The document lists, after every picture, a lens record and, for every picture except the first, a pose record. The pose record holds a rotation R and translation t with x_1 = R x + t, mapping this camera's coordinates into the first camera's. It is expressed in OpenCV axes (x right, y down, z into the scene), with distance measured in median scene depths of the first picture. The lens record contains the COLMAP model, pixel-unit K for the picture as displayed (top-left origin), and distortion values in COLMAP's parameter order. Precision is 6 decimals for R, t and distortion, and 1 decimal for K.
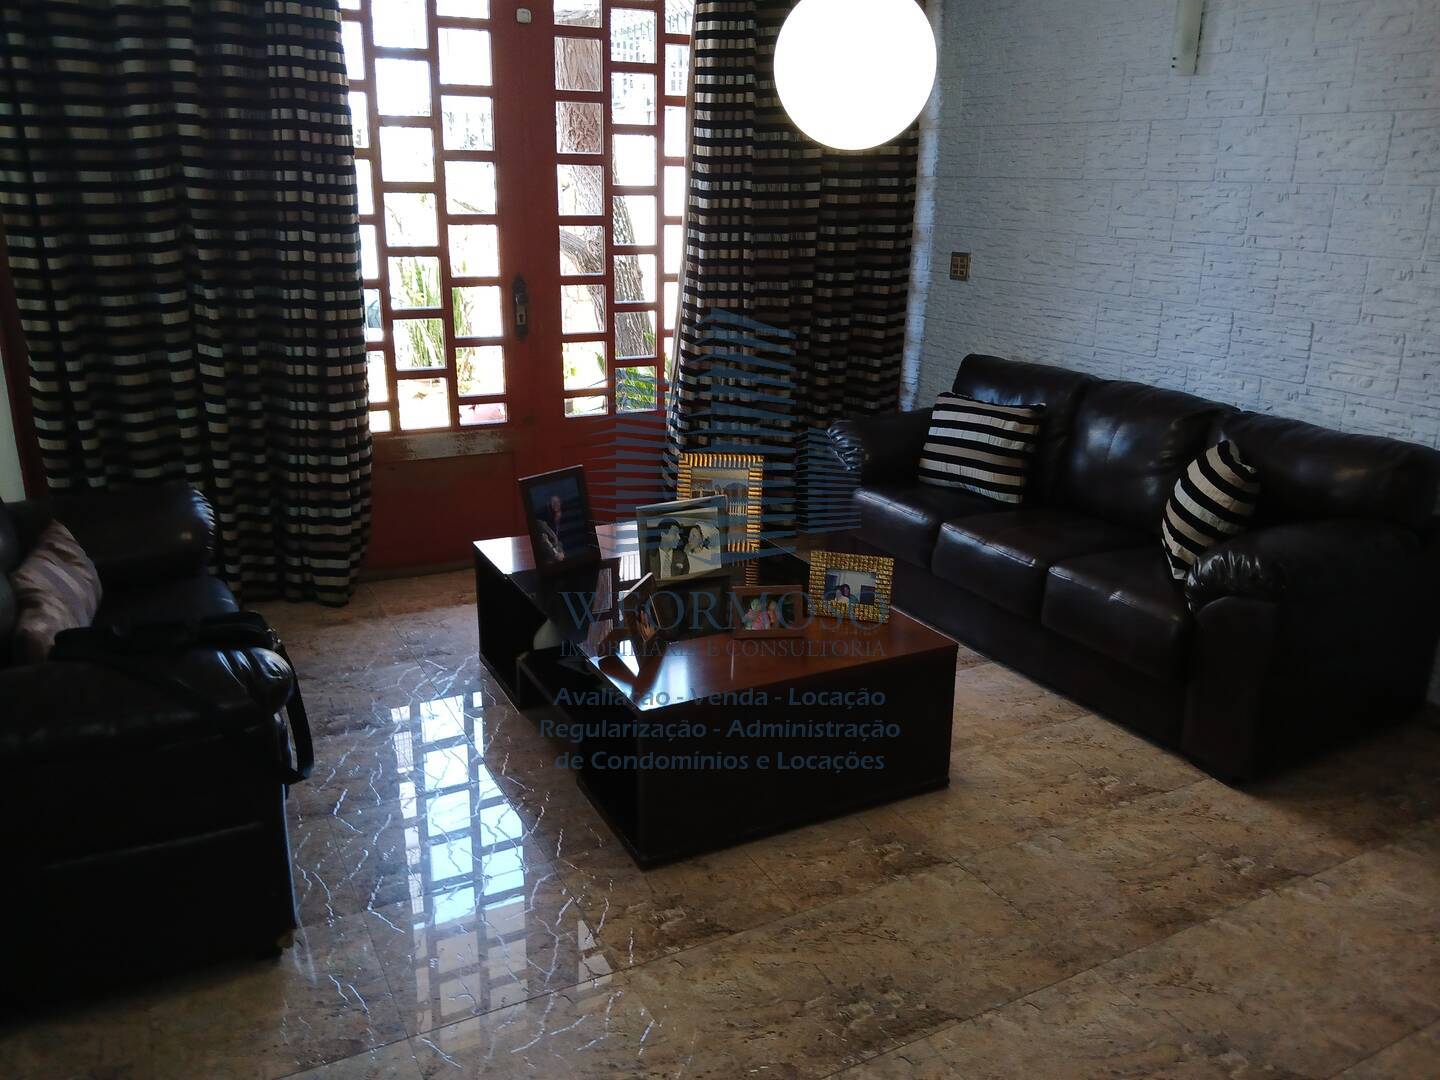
lens RADIAL K [[1131.7, 0, 718.6], [0, 1131.7, 532.6], [0, 0, 1]] dist [0.041661, -0.104922]
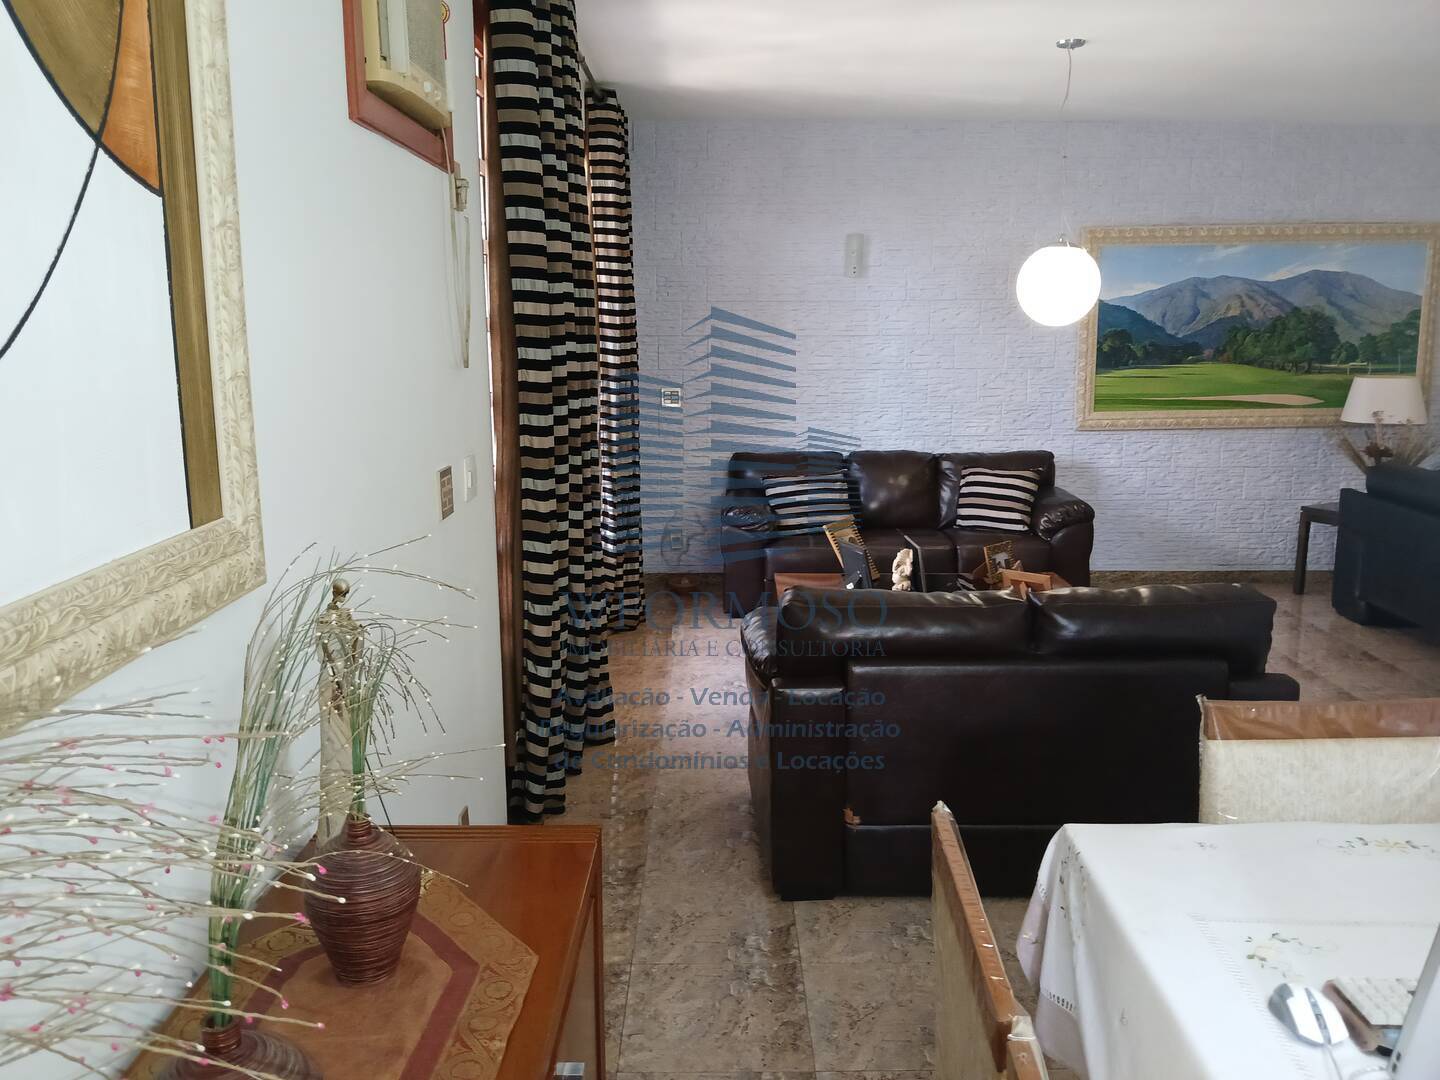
lens RADIAL K [[1131.7, 0, 721.6], [0, 1131.7, 545.5], [0, 0, 1]] dist [0.041661, -0.104922]
pose [[0.462890, -0.172802, 0.869409, -1.339891], [0.275776, 0.960213, 0.044022, -0.140456], [-0.842425, 0.219385, 0.492128, 0.407680]]
